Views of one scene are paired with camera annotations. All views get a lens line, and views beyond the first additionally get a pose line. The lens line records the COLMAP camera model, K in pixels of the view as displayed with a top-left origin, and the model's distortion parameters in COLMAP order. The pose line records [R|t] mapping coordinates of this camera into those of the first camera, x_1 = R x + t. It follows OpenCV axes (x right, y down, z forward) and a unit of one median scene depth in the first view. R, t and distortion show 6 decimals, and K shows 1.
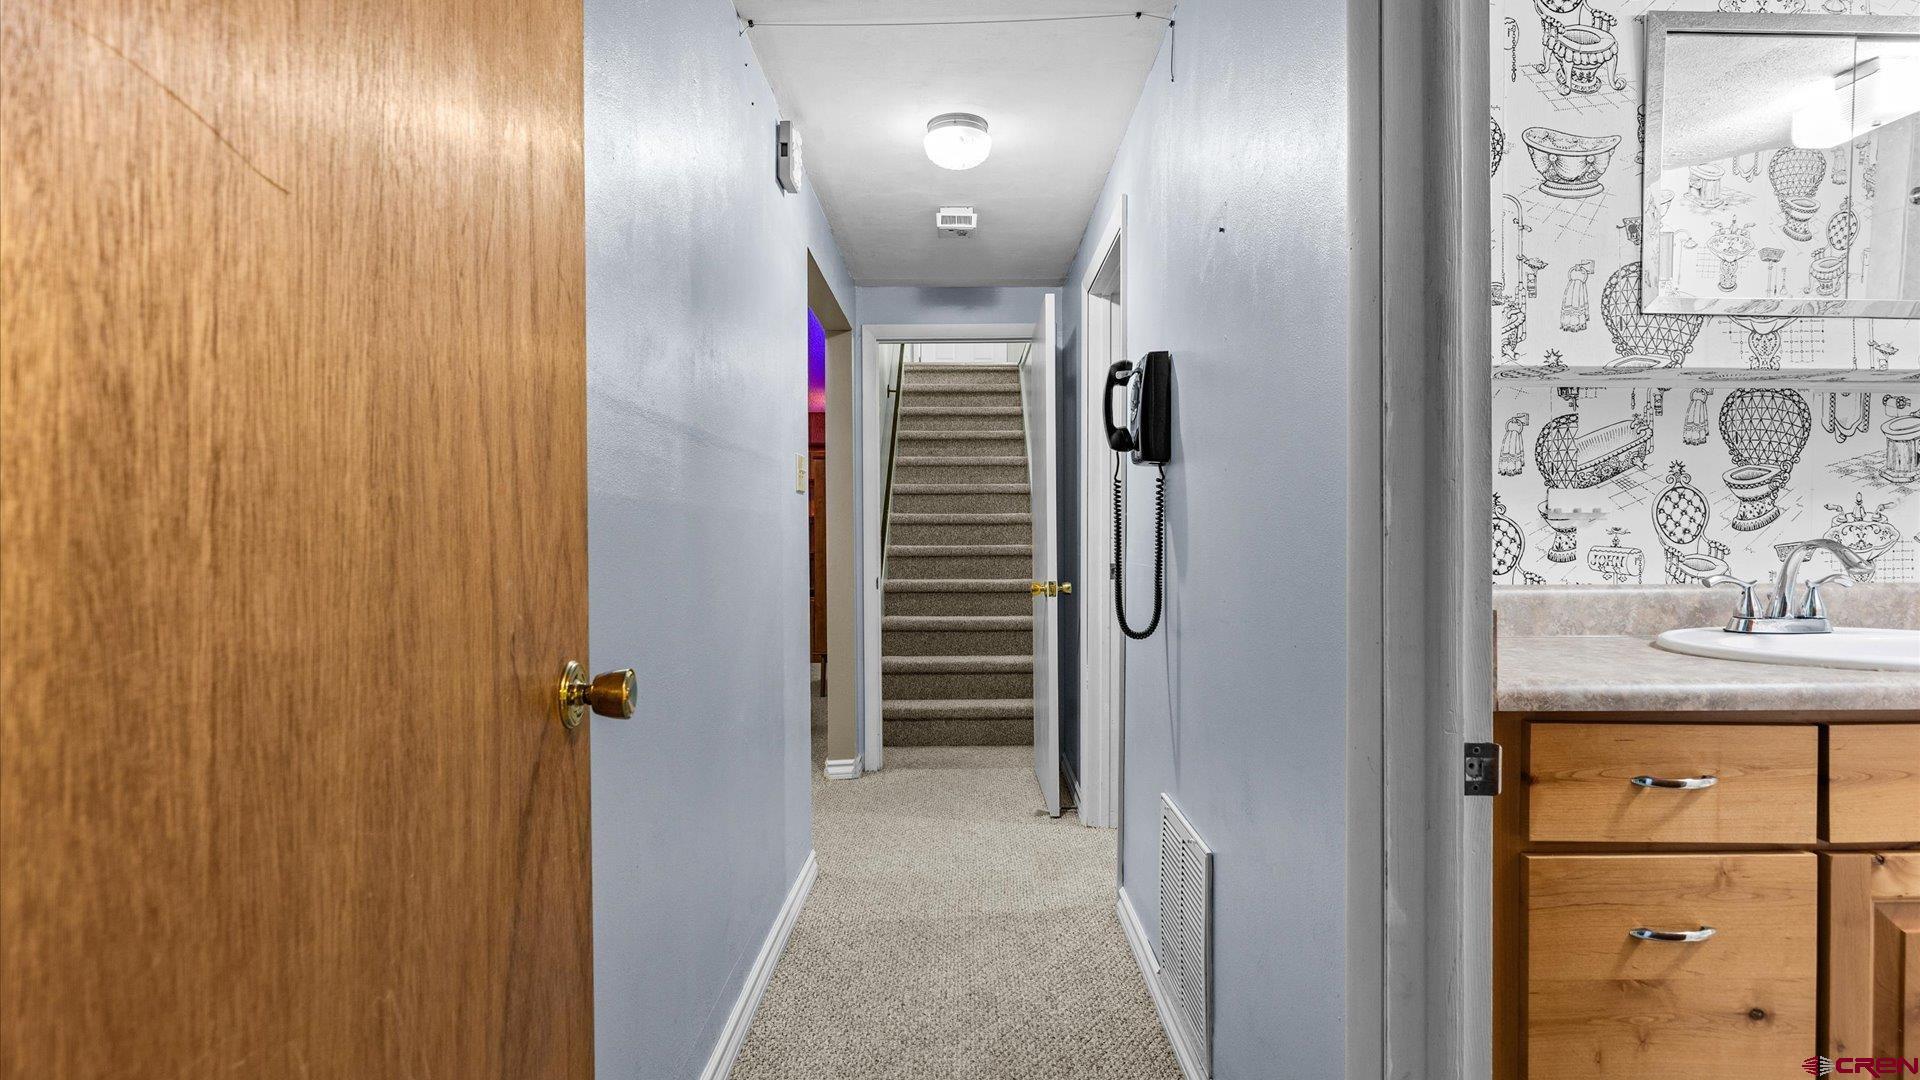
lens RADIAL K [[946.6, 0, 960.0], [0, 946.6, 540.0], [0, 0, 1]] dist [-0.010128, 0.000344]
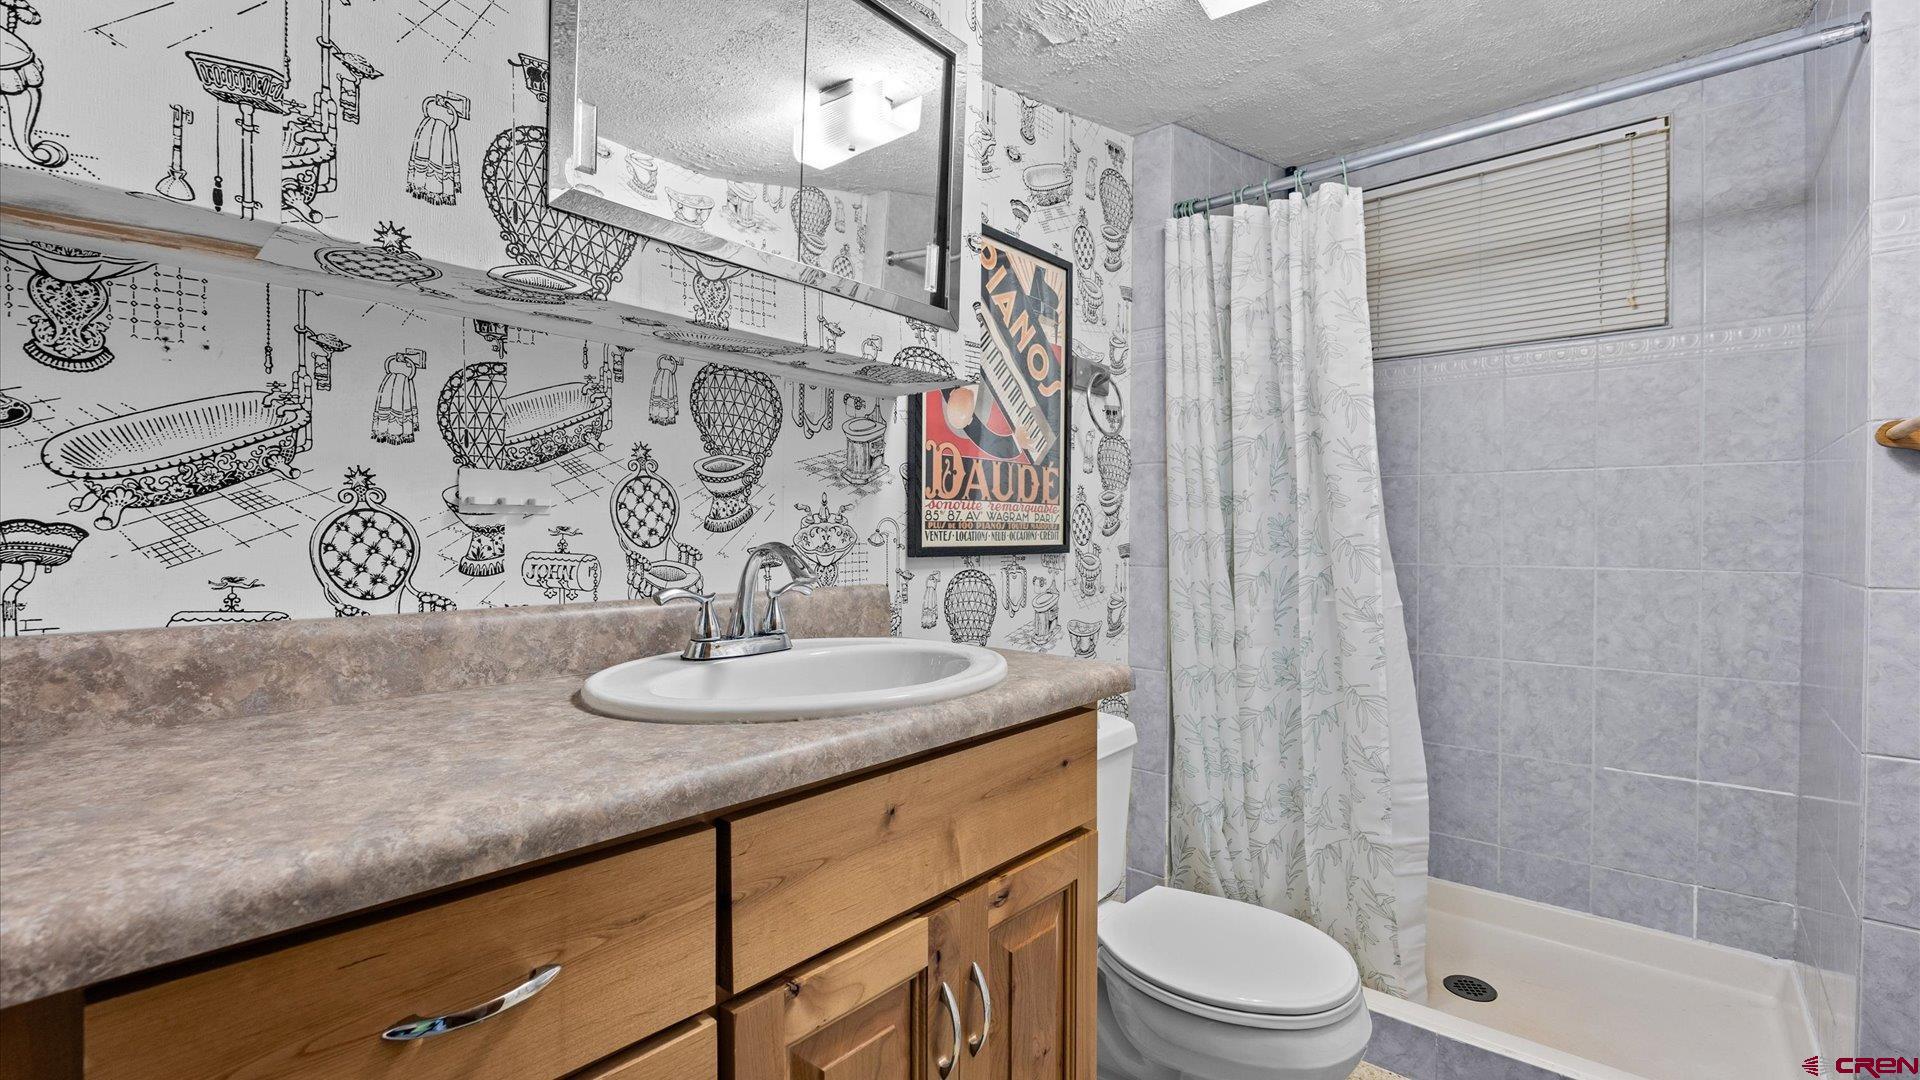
lens RADIAL K [[840.6, 0, 960.0], [0, 840.6, 540.0], [0, 0, 1]] dist [-0.001516, -0.000021]
pose [[0.656075, -0.001243, 0.754695, 0.406193], [0.000656, 0.999999, 0.001077, -0.003185], [-0.754695, -0.000211, 0.656075, 0.337313]]
